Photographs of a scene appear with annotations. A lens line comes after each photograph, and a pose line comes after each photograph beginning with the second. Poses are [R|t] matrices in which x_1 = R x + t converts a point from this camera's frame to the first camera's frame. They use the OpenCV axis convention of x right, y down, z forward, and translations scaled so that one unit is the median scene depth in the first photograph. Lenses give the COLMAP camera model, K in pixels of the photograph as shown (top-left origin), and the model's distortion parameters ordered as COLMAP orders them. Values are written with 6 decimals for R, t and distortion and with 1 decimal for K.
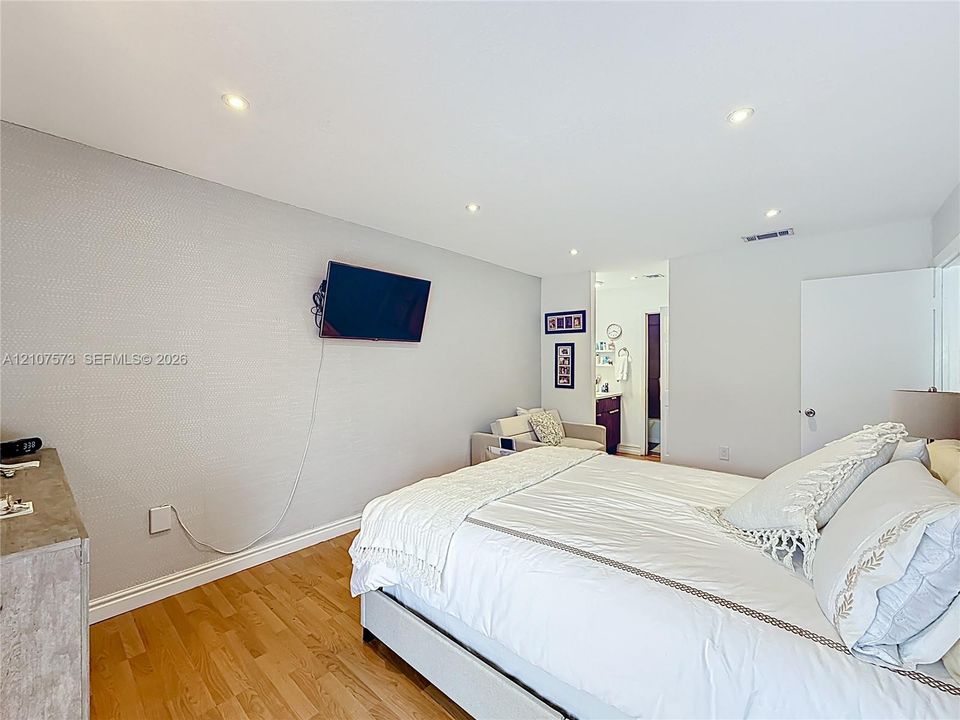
lens RADIAL K [[386.5, 0, 479.2], [0, 386.5, 361.8], [0, 0, 1]] dist [0.002048, 0.000046]
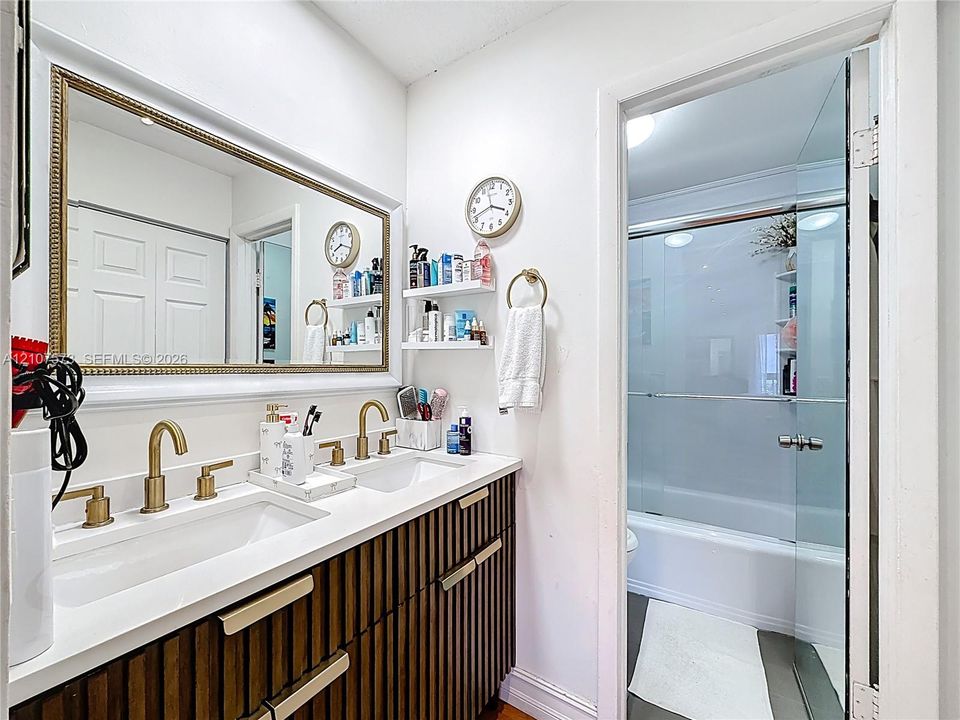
lens RADIAL K [[386.5, 0, 479.2], [0, 386.5, 361.8], [0, 0, 1]] dist [0.002048, 0.000046]
pose [[0.988894, 0.006090, 0.148498, 0.306471], [-0.005586, 0.999977, -0.003810, 0.020698], [-0.148518, 0.002938, 0.988905, 0.762554]]
